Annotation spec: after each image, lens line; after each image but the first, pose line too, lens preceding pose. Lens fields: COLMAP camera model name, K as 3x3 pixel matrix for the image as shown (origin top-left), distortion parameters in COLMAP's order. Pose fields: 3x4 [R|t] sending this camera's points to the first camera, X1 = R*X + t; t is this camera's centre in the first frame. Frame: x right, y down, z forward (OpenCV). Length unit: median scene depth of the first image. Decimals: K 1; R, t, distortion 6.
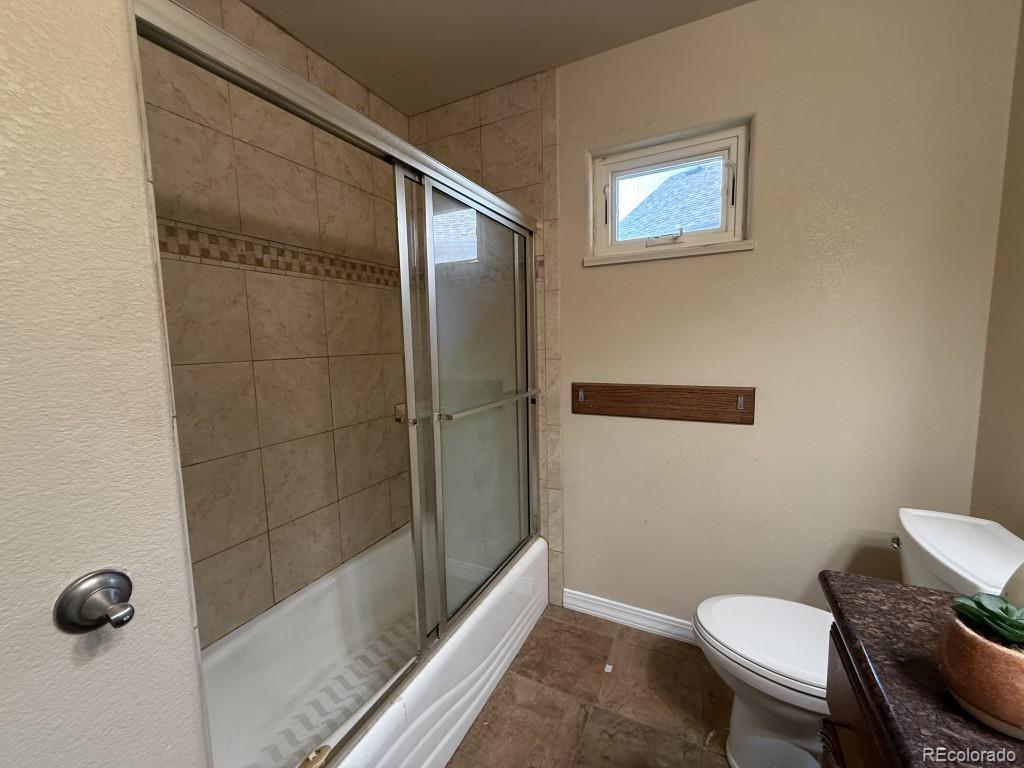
lens RADIAL K [[411.6, 0, 509.7], [0, 411.6, 382.0], [0, 0, 1]] dist [0.001953, -0.000178]
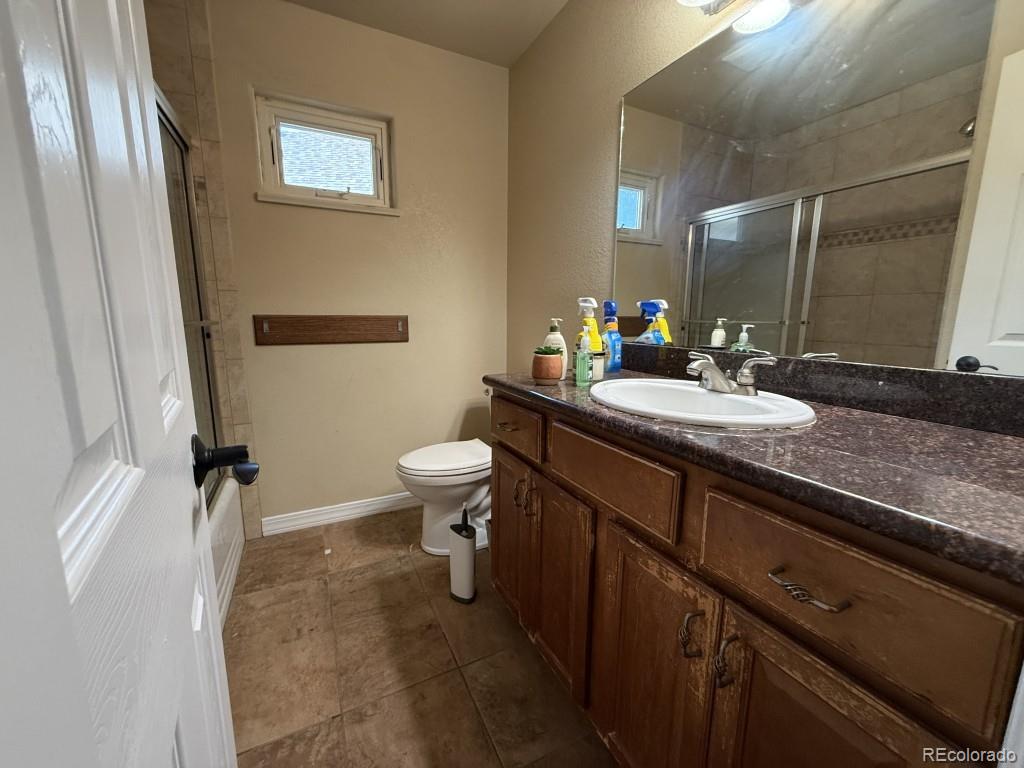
lens RADIAL K [[411.6, 0, 513.6], [0, 411.6, 385.4], [0, 0, 1]] dist [0.001953, -0.000178]
pose [[0.586168, -0.110792, 0.802578, -0.326186], [0.066142, 0.993843, 0.088889, 0.133885], [-0.807485, 0.000980, 0.589887, -0.132859]]
